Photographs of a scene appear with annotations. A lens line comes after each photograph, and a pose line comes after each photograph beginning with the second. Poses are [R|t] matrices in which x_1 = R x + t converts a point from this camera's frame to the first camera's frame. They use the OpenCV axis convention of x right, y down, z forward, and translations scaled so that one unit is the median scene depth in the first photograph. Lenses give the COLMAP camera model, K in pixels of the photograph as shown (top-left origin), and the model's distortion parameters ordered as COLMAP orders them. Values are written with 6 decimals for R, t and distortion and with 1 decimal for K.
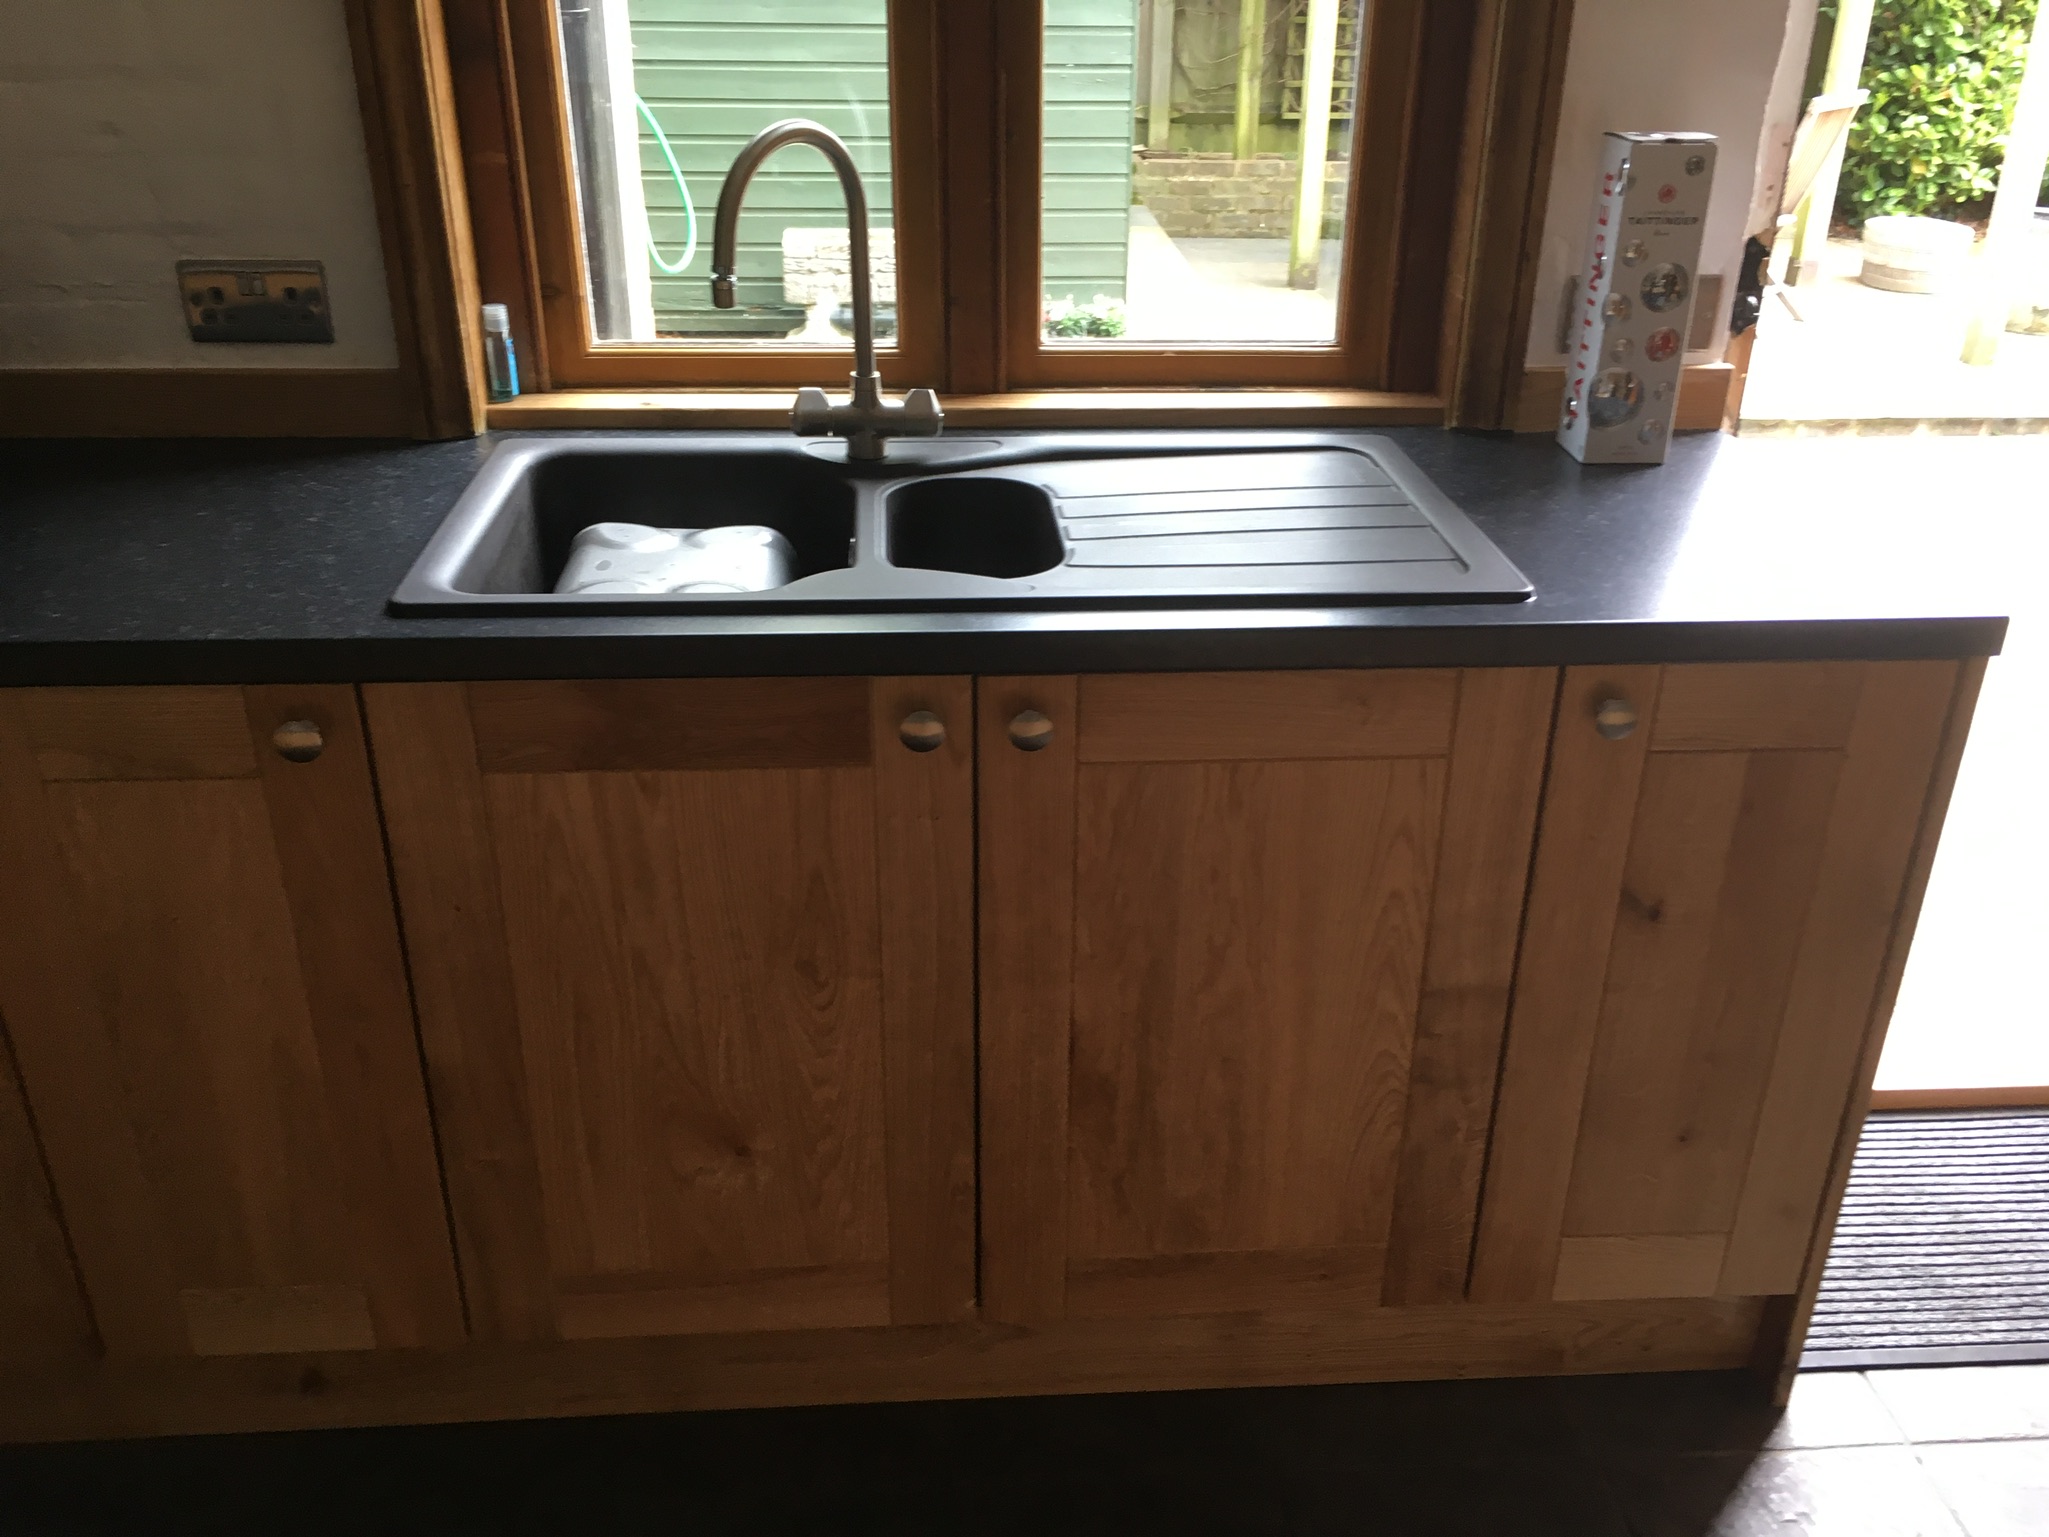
lens RADIAL K [[1741.8, 0, 1024.4], [0, 1741.8, 779.8], [0, 0, 1]] dist [0.070912, -0.105451]
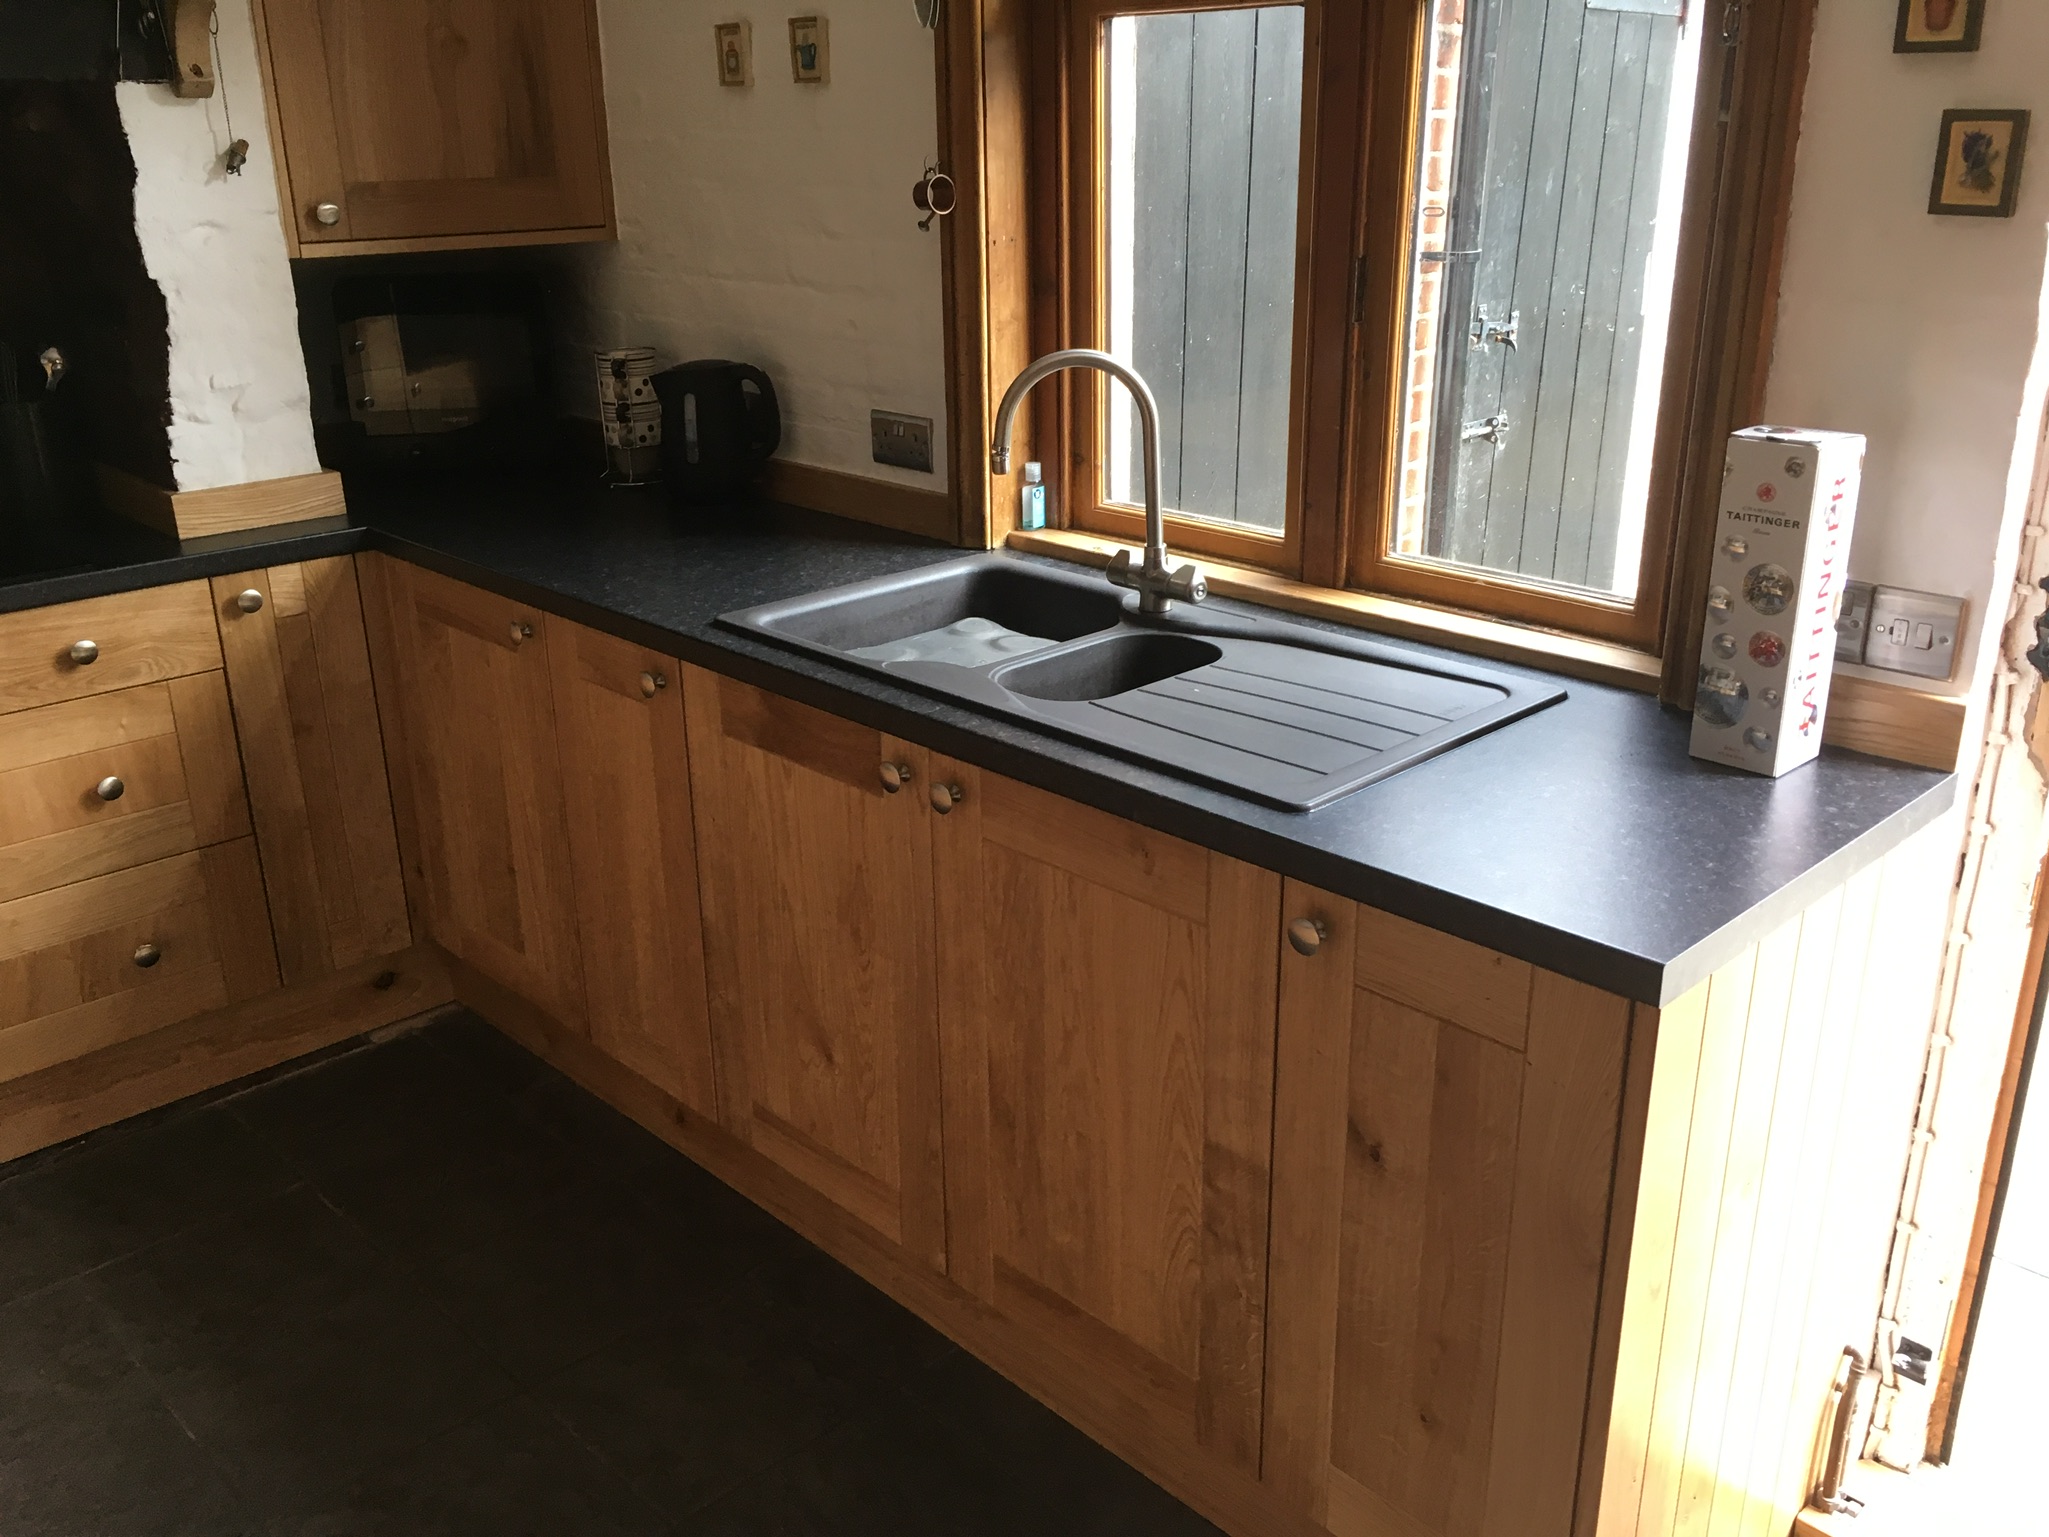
lens RADIAL K [[1741.8, 0, 1024.4], [0, 1741.8, 779.8], [0, 0, 1]] dist [0.070912, -0.105451]
pose [[0.646220, 0.252309, -0.720236, 0.893456], [-0.323752, 0.945268, 0.040660, -0.103312], [0.691075, 0.206903, 0.692536, 0.107689]]
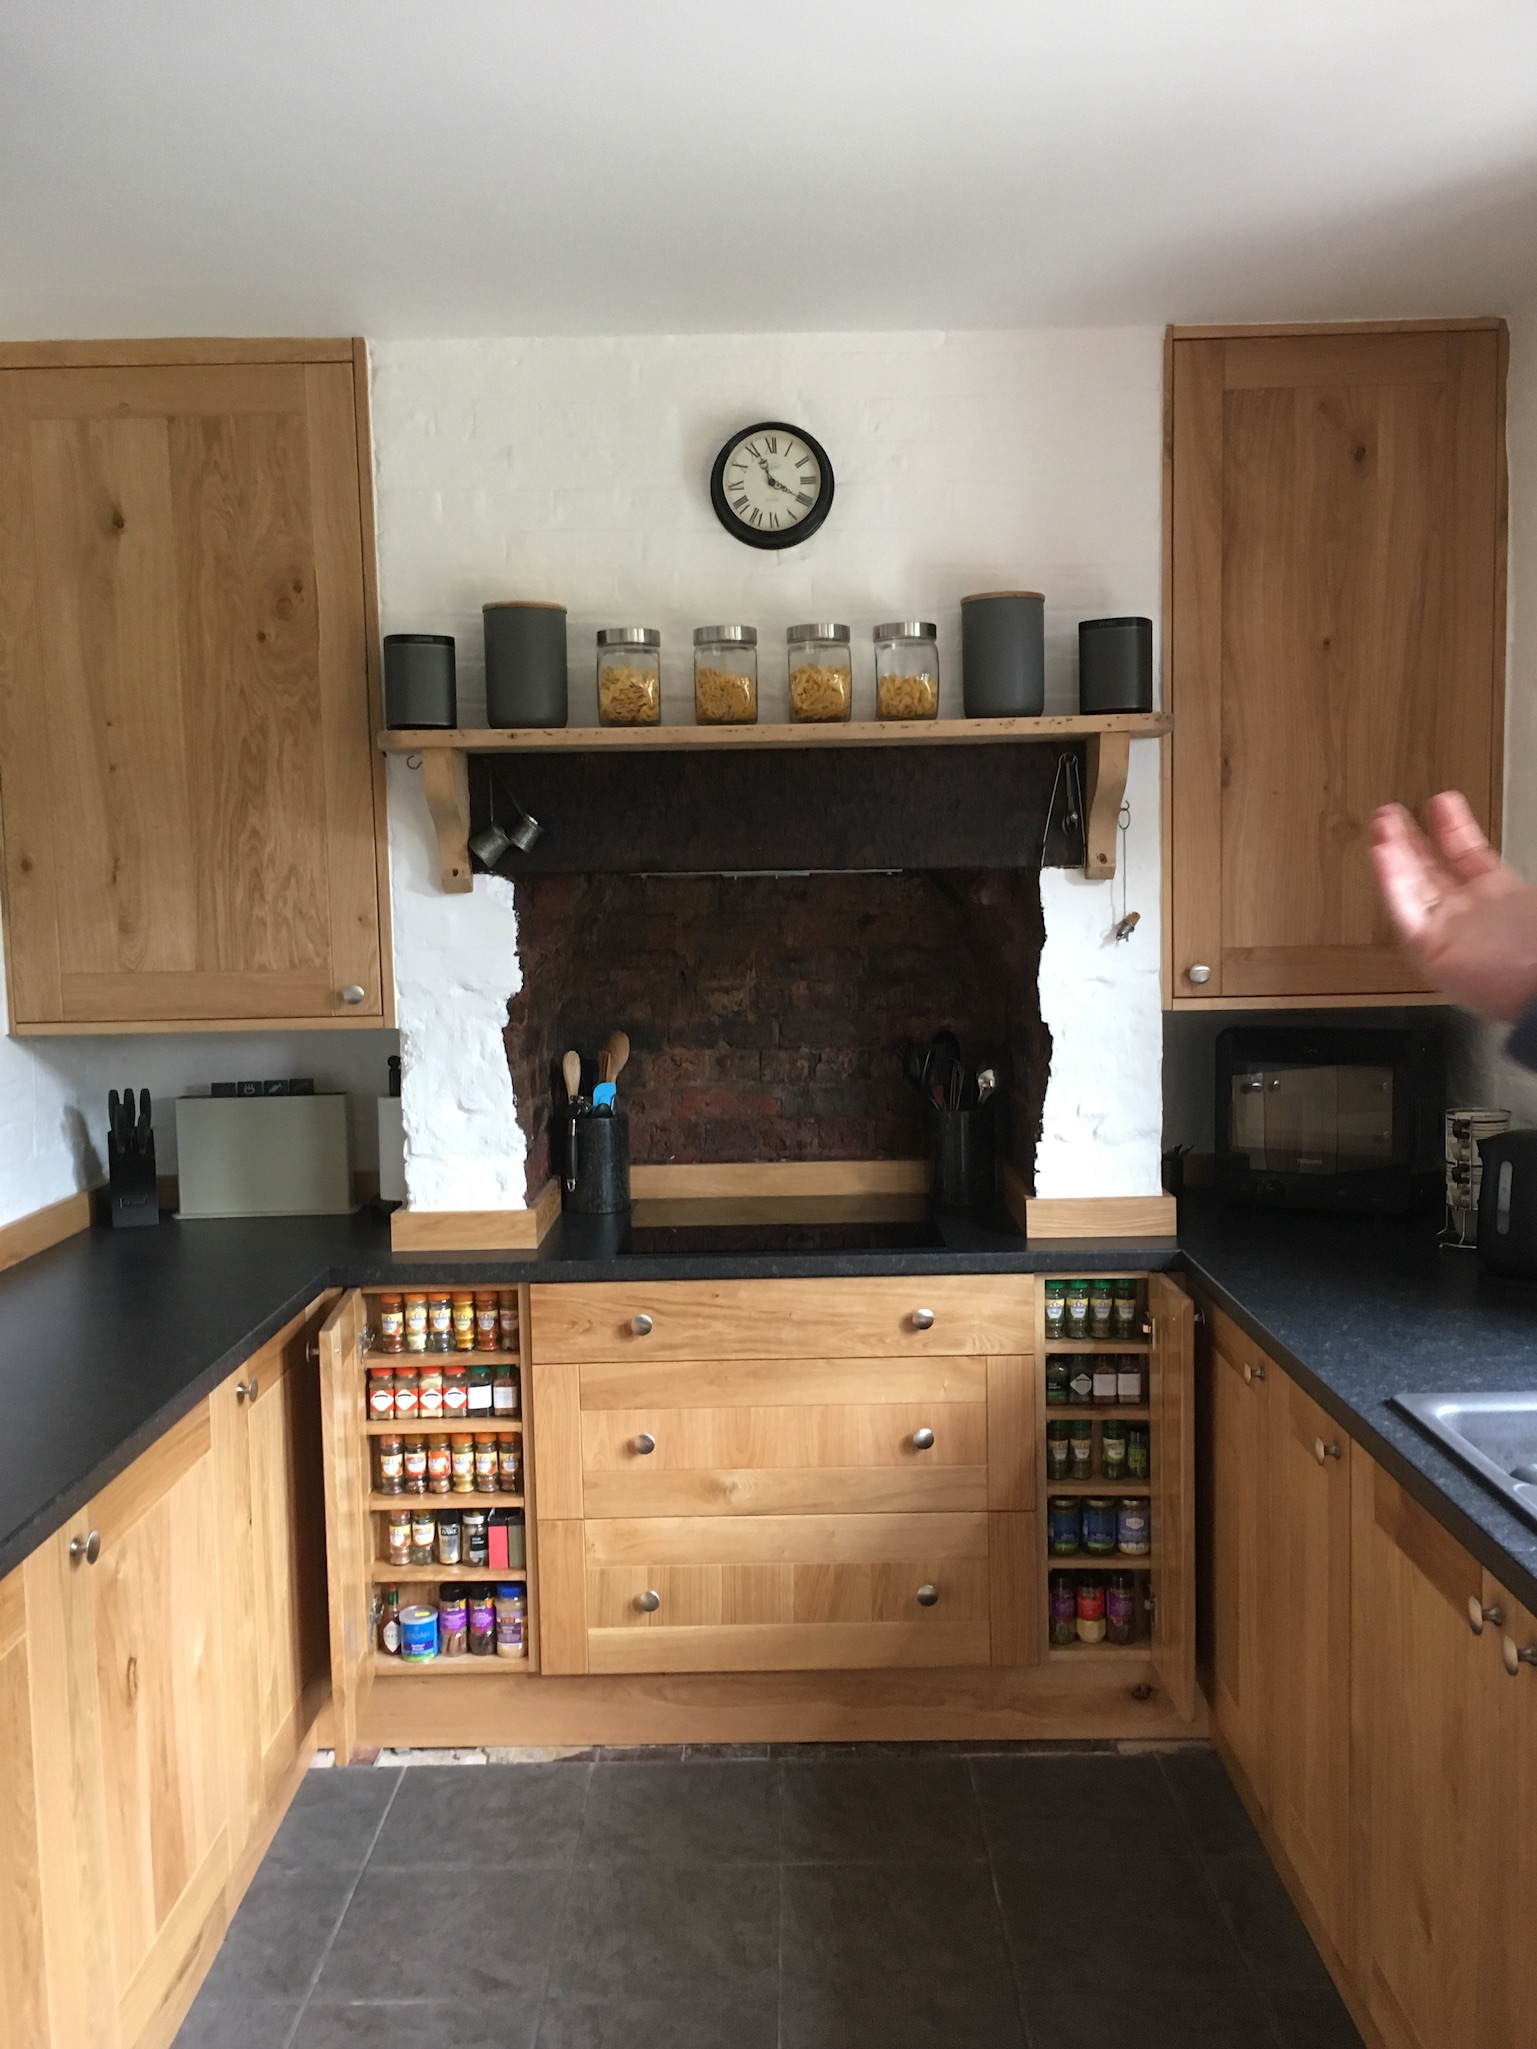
lens RADIAL K [[1740.4, 0, 768.5], [0, 1740.4, 1024.5], [0, 0, 1]] dist [0.070411, -0.099786]
pose [[-0.076651, 0.070898, -0.994534, 1.027684], [-0.427225, 0.898926, 0.097009, -0.269654], [0.900890, 0.432326, -0.038614, 0.386678]]
